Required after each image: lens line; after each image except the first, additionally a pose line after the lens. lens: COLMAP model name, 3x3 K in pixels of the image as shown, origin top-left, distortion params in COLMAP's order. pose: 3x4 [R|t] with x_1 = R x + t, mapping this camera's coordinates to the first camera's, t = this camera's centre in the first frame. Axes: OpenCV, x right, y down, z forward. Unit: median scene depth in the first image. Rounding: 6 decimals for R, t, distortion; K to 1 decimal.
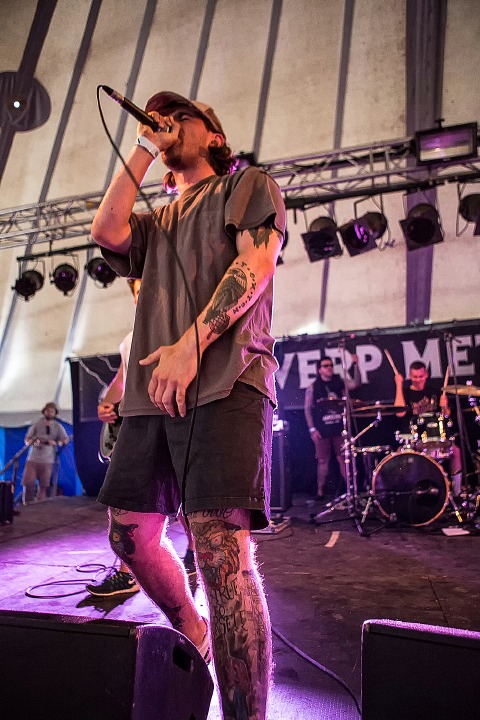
lens RADIAL K [[498.8, 0, 241.7], [0, 498.8, 358.3], [0, 0, 1]] dist [-0.093160, 0.061191]
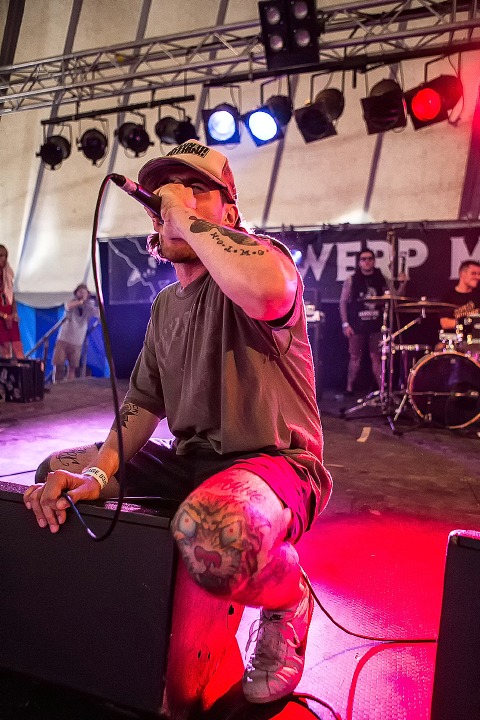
lens RADIAL K [[498.8, 0, 241.3], [0, 498.8, 359.1], [0, 0, 1]] dist [-0.093160, 0.061191]
pose [[0.996984, 0.061461, -0.047378, -0.016600], [-0.049981, 0.975595, 0.213813, 0.018068], [0.059362, -0.210800, 0.975725, 0.044615]]
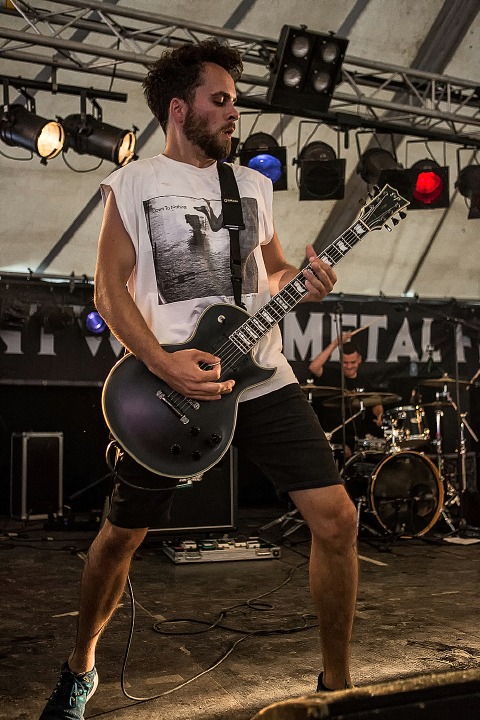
lens RADIAL K [[733.1, 0, 237.9], [0, 733.1, 359.1], [0, 0, 1]] dist [-0.032339, 0.000000]
pose [[0.800454, 0.086713, 0.593089, -0.567479], [-0.122188, 0.992309, 0.019829, 0.038380], [-0.586808, -0.088341, 0.804892, 0.151805]]
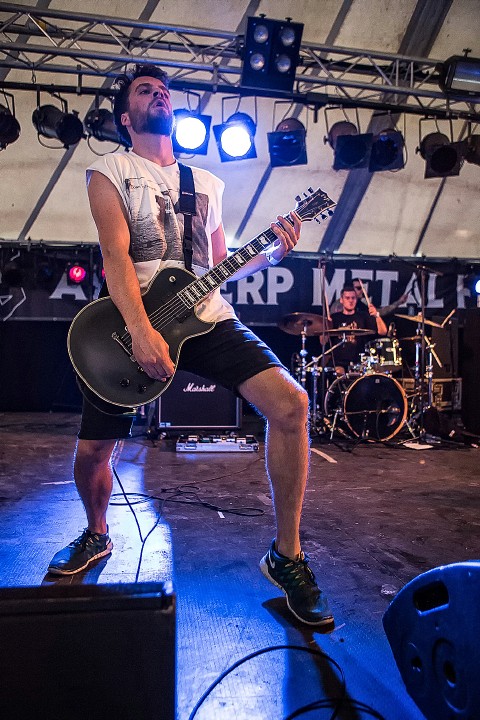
lens RADIAL K [[498.8, 0, 240.9], [0, 498.8, 362.6], [0, 0, 1]] dist [-0.093160, 0.061191]
pose [[0.906034, 0.045885, 0.420710, -0.324381], [-0.114429, 0.983638, 0.139151, 0.046220], [-0.407441, -0.174217, 0.896460, 0.149805]]
